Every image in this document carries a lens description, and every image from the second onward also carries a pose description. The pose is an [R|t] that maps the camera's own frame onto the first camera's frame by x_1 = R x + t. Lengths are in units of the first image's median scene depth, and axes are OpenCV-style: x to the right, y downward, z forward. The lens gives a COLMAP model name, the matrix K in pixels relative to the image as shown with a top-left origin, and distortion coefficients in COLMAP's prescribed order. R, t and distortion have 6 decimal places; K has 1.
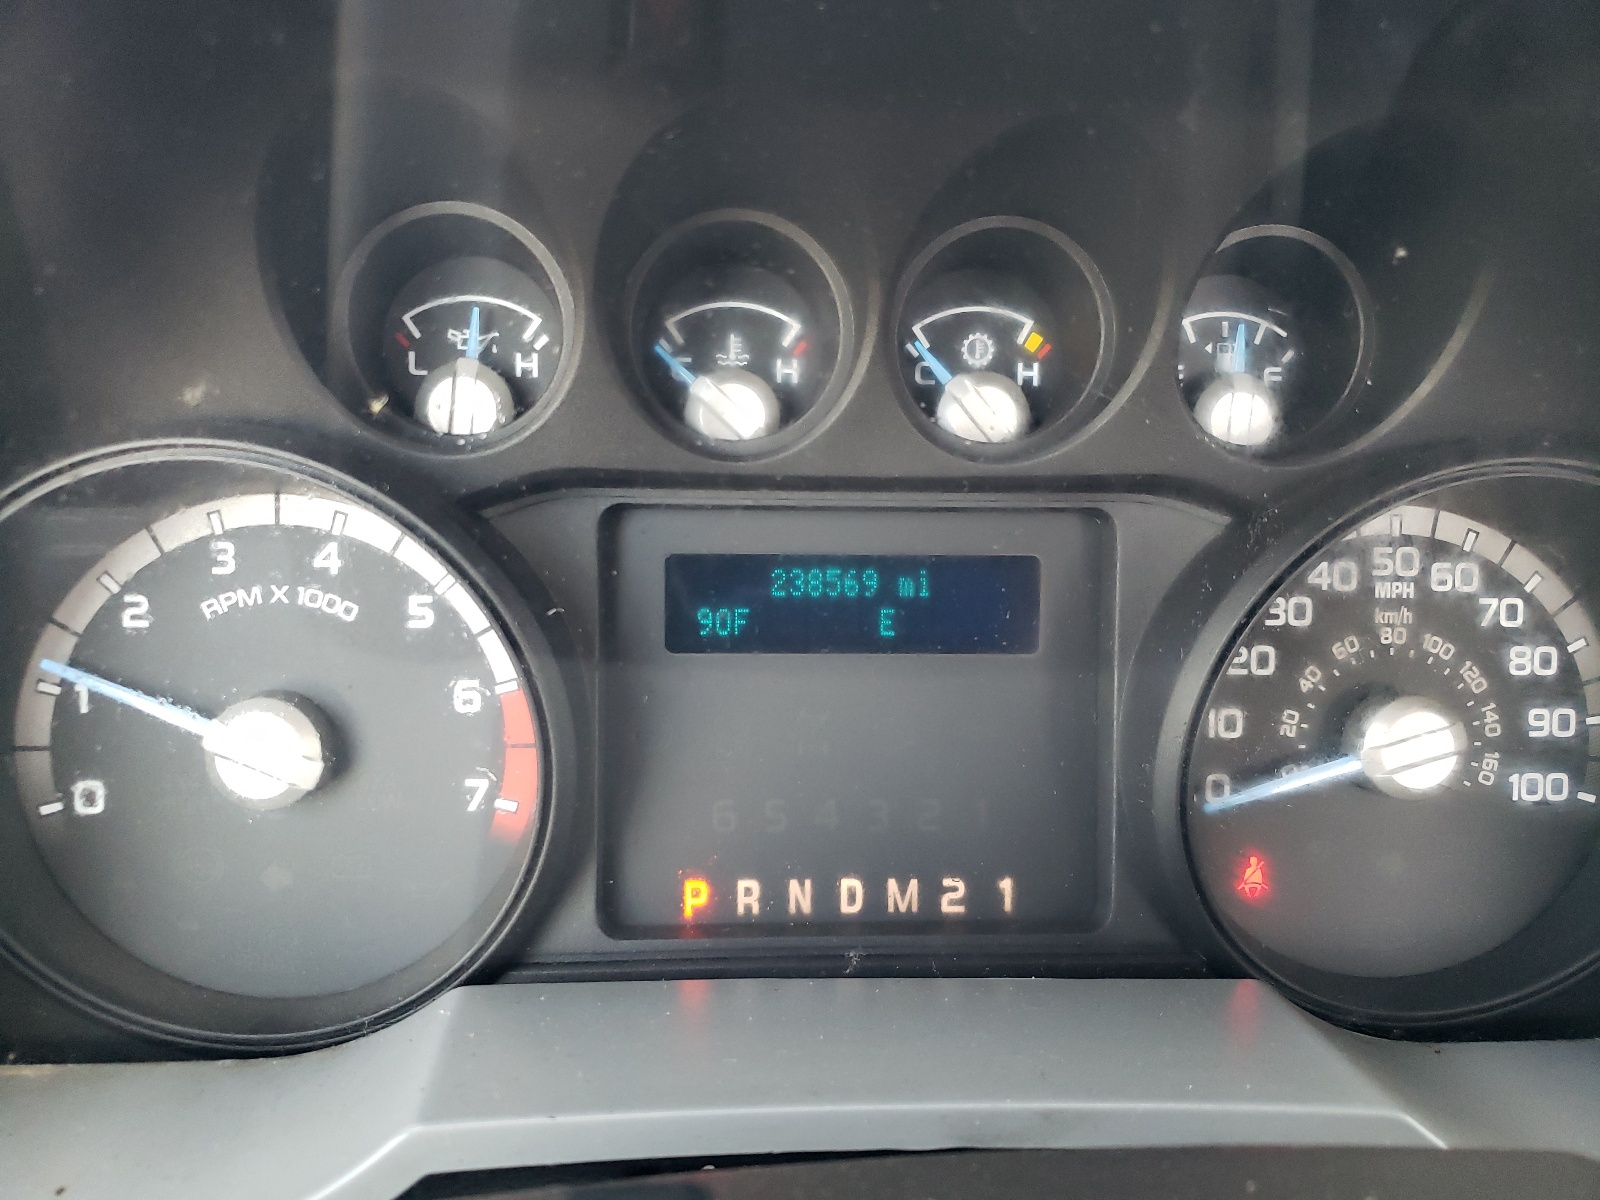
lens RADIAL K [[1209.3, 0, 799.1], [0, 1209.3, 609.3], [0, 0, 1]] dist [0.025399, -0.009030]
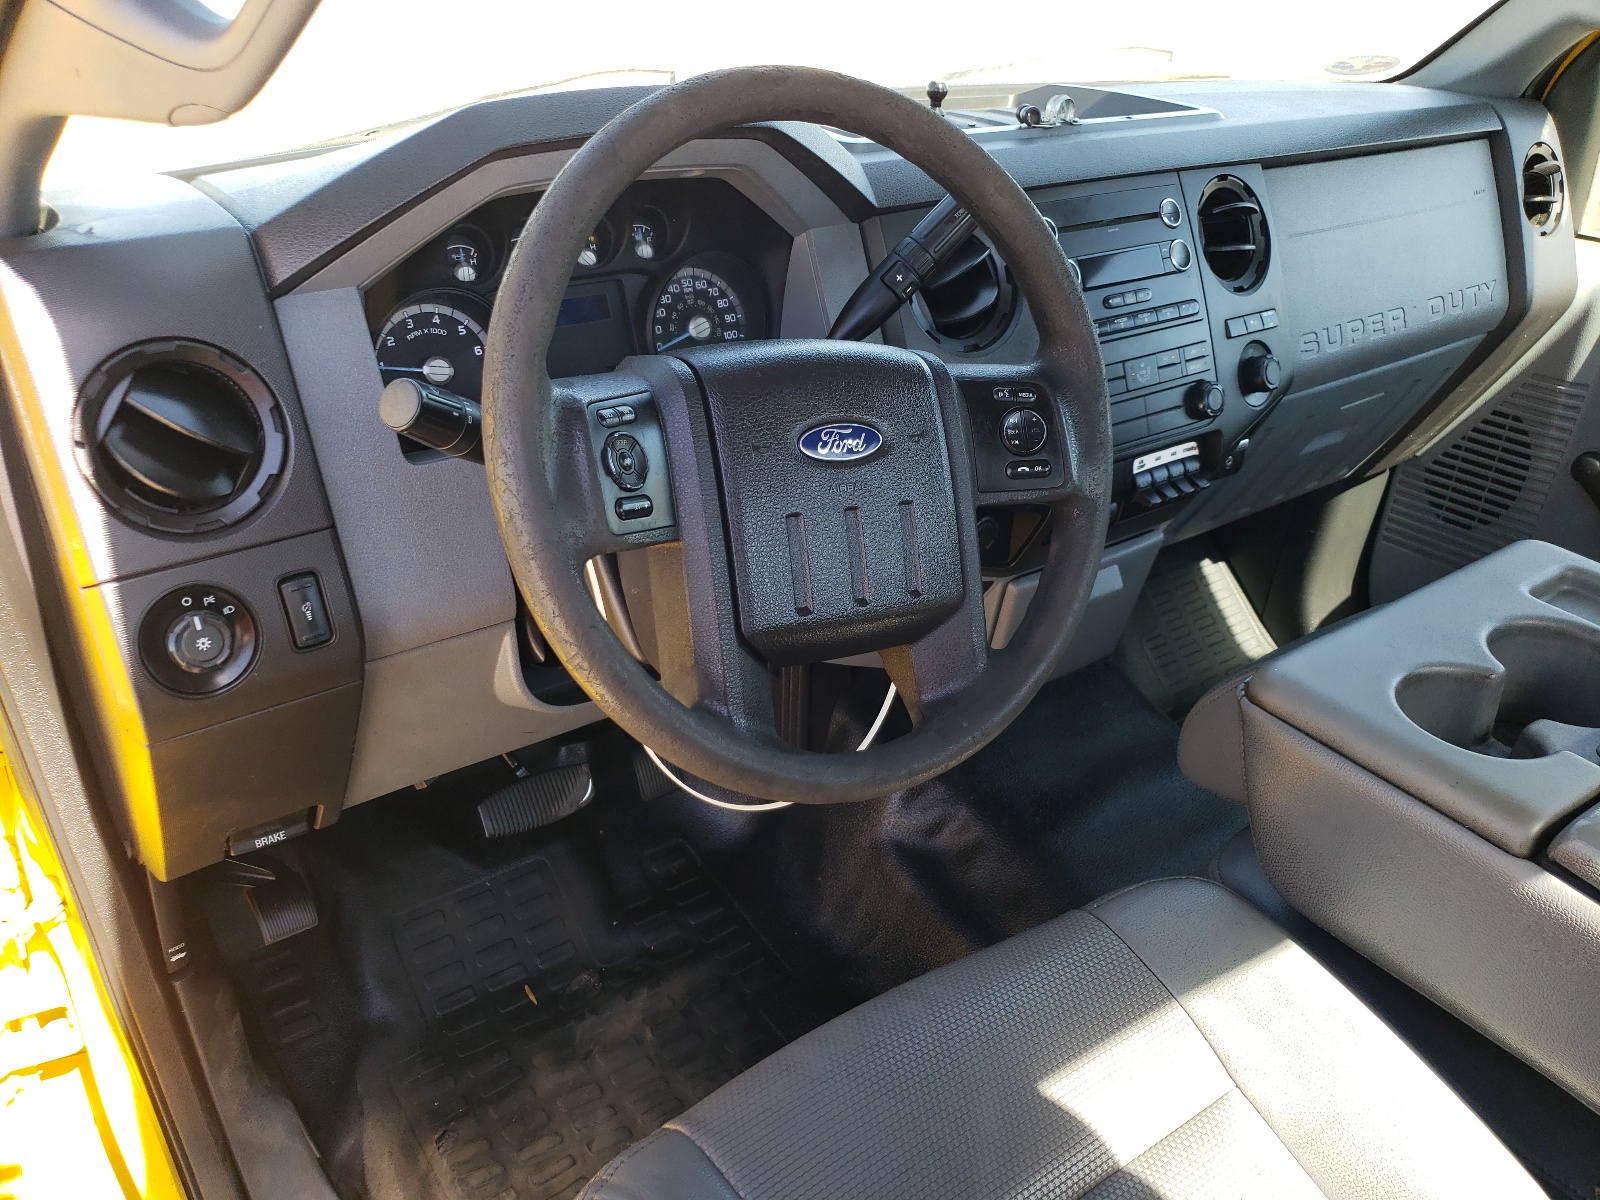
lens RADIAL K [[1209.3, 0, 806.9], [0, 1209.3, 598.9], [0, 0, 1]] dist [0.025399, -0.009030]
pose [[0.849651, -0.262659, 0.457277, -1.266632], [0.200934, 0.962967, 0.179779, 0.325134], [-0.487564, -0.060867, 0.870963, -2.721144]]
